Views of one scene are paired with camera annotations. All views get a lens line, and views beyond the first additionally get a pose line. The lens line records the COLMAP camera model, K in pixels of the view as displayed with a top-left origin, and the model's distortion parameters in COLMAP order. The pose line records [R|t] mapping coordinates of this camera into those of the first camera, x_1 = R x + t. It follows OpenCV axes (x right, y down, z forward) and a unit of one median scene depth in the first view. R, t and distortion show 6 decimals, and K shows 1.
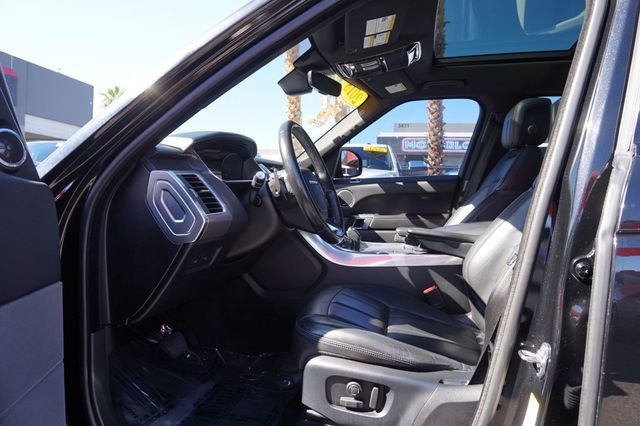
lens RADIAL K [[441.8, 0, 320.0], [0, 441.8, 213.0], [0, 0, 1]] dist [-0.043527, 0.000855]
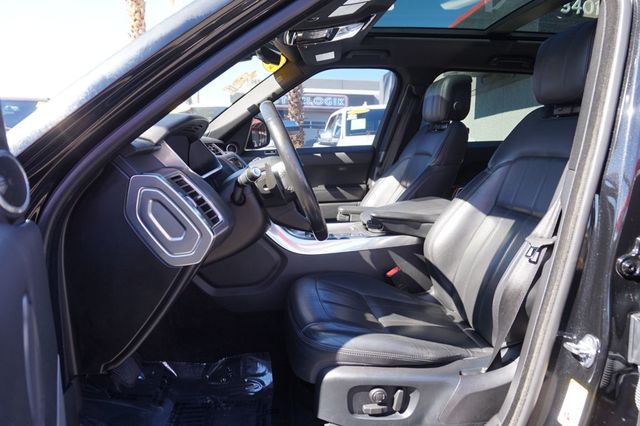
lens RADIAL K [[441.8, 0, 320.0], [0, 441.8, 213.0], [0, 0, 1]] dist [-0.043527, 0.000855]
pose [[0.939007, -0.064905, 0.337717, -0.291212], [0.029209, 0.993532, 0.109730, -0.090069], [-0.342654, -0.093173, 0.934830, 0.156296]]
